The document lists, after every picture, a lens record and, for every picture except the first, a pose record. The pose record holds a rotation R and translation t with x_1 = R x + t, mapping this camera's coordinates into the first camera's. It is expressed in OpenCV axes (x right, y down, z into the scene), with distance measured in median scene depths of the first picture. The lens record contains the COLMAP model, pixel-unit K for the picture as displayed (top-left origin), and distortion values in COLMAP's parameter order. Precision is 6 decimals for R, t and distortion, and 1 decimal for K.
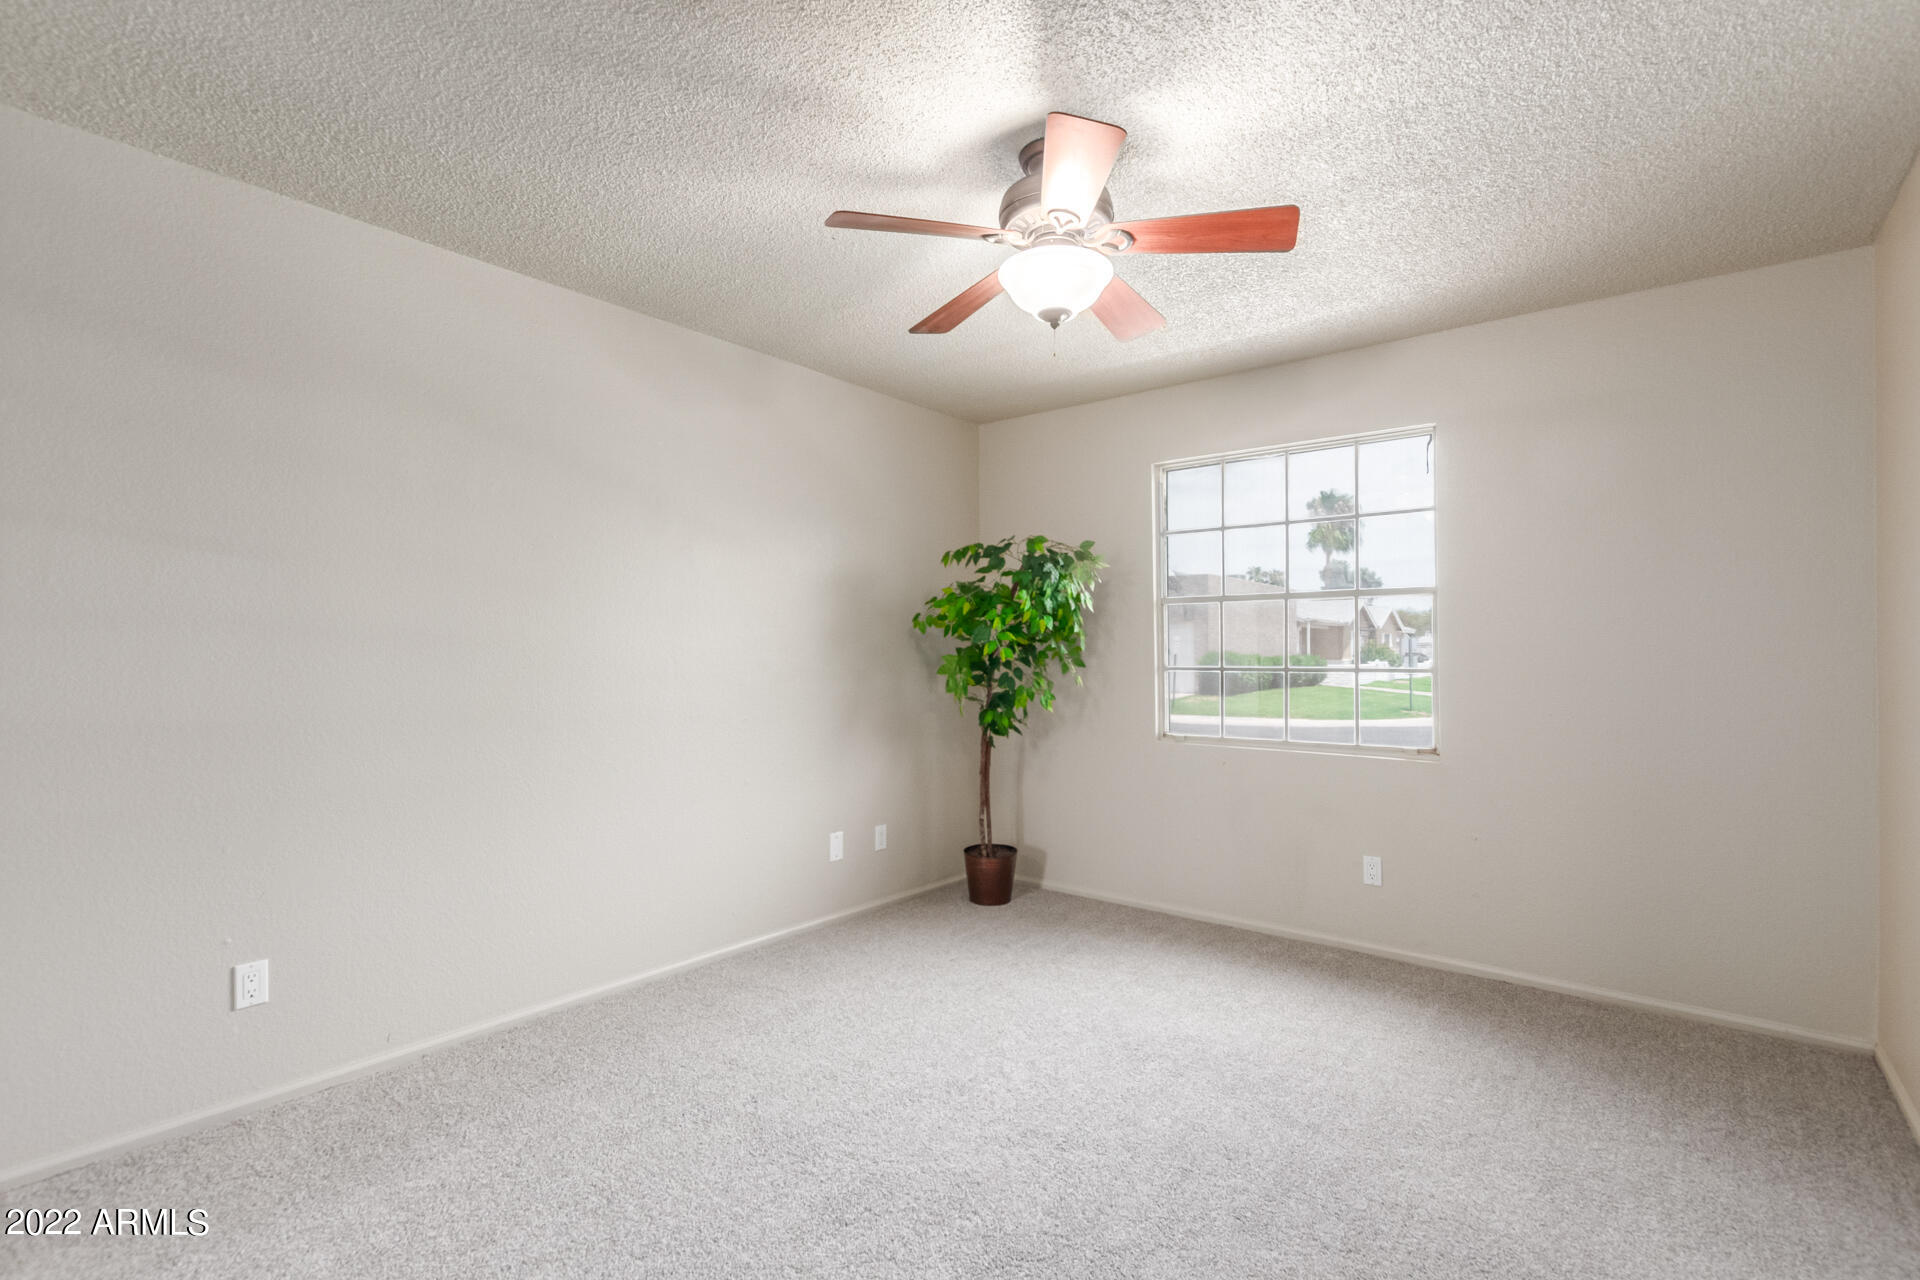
lens RADIAL K [[883.8, 0, 960.0], [0, 883.8, 640.0], [0, 0, 1]] dist [0.011668, -0.006655]
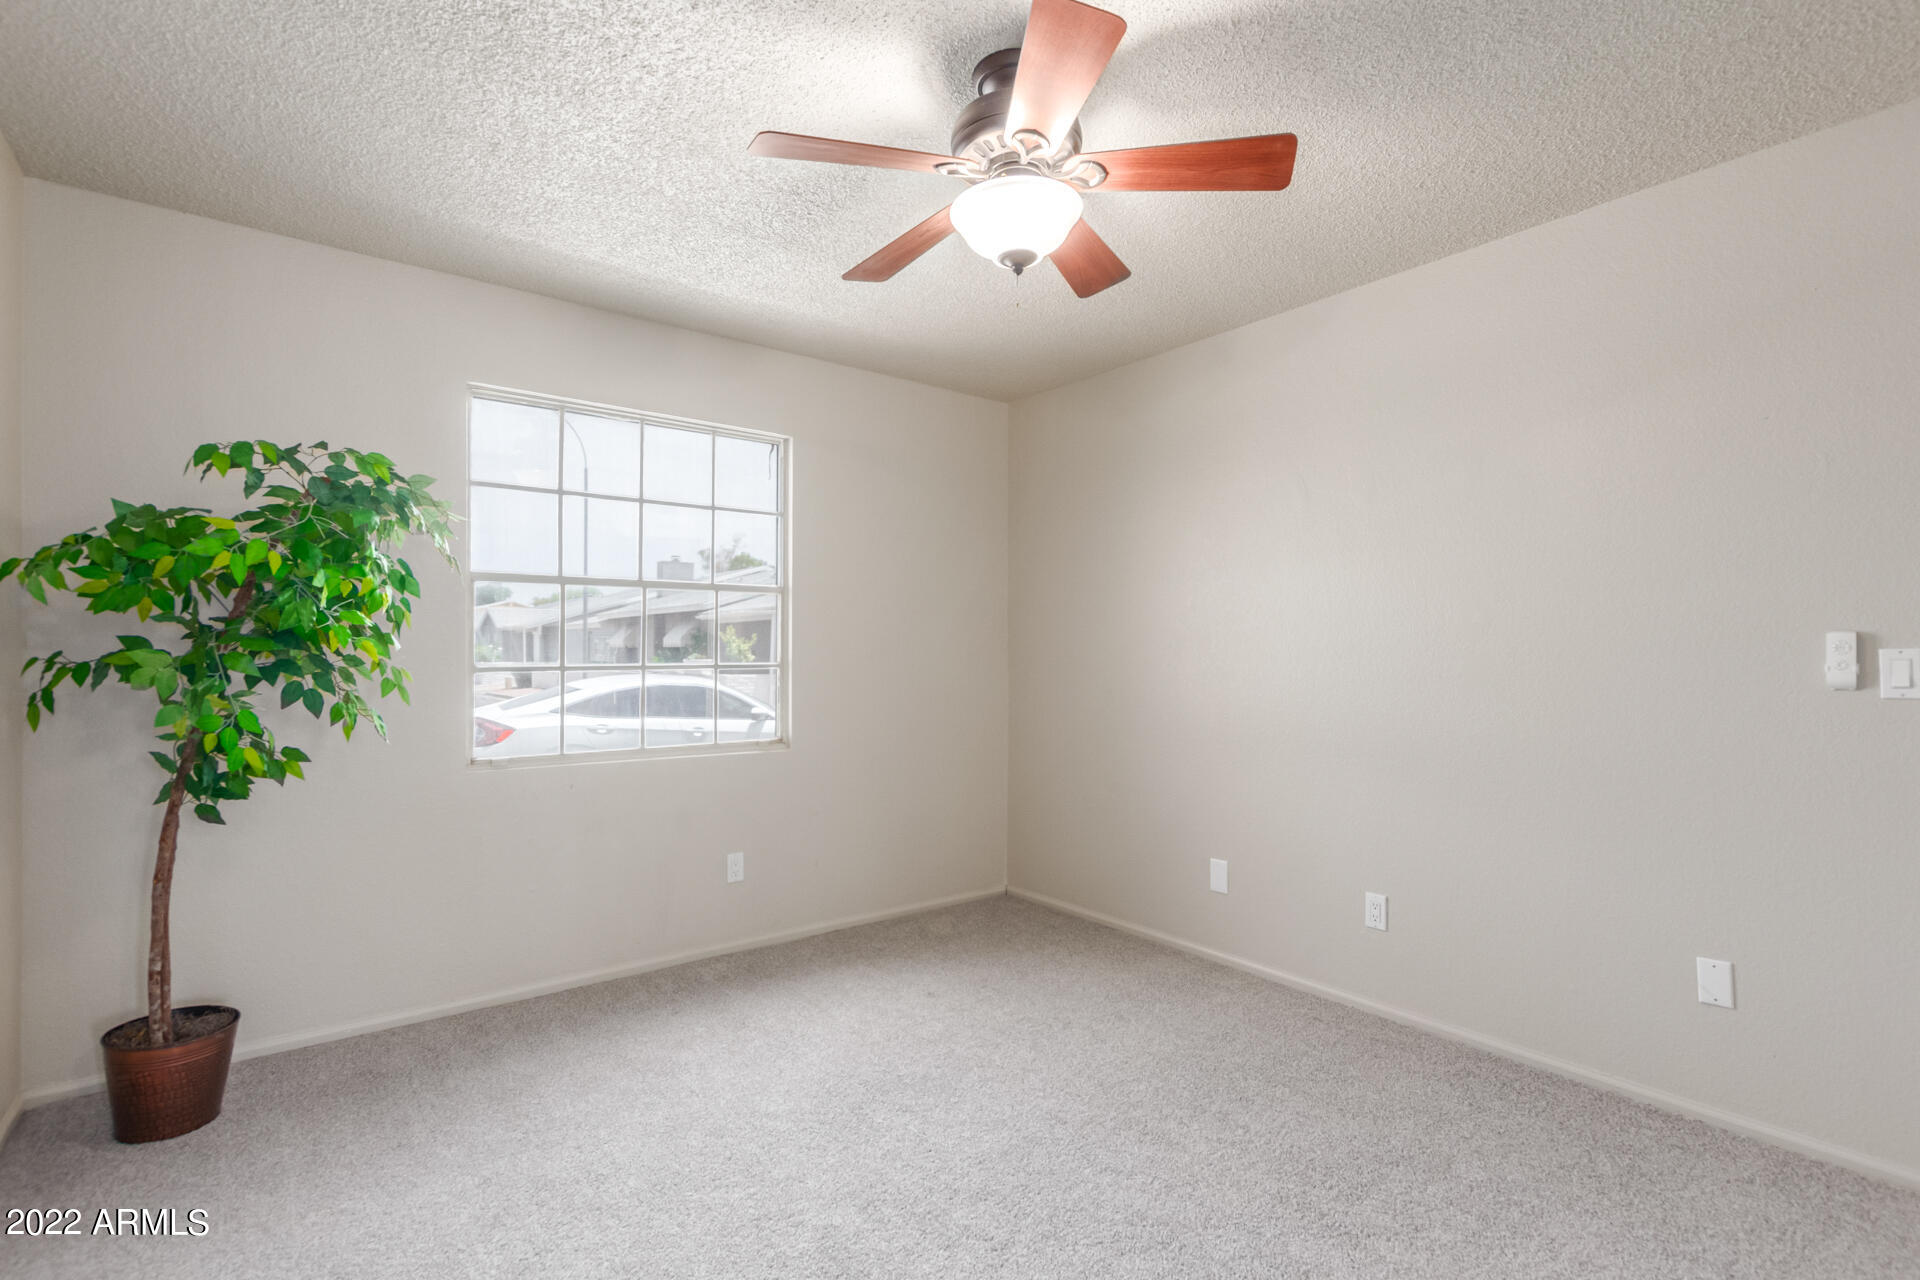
lens RADIAL K [[883.8, 0, 960.0], [0, 883.8, 640.0], [0, 0, 1]] dist [0.011668, -0.006655]
pose [[0.245046, 0.014546, 0.969402, -0.424960], [-0.009687, 0.999874, -0.012555, 0.015002], [-0.969463, -0.006314, 0.245156, 0.498350]]
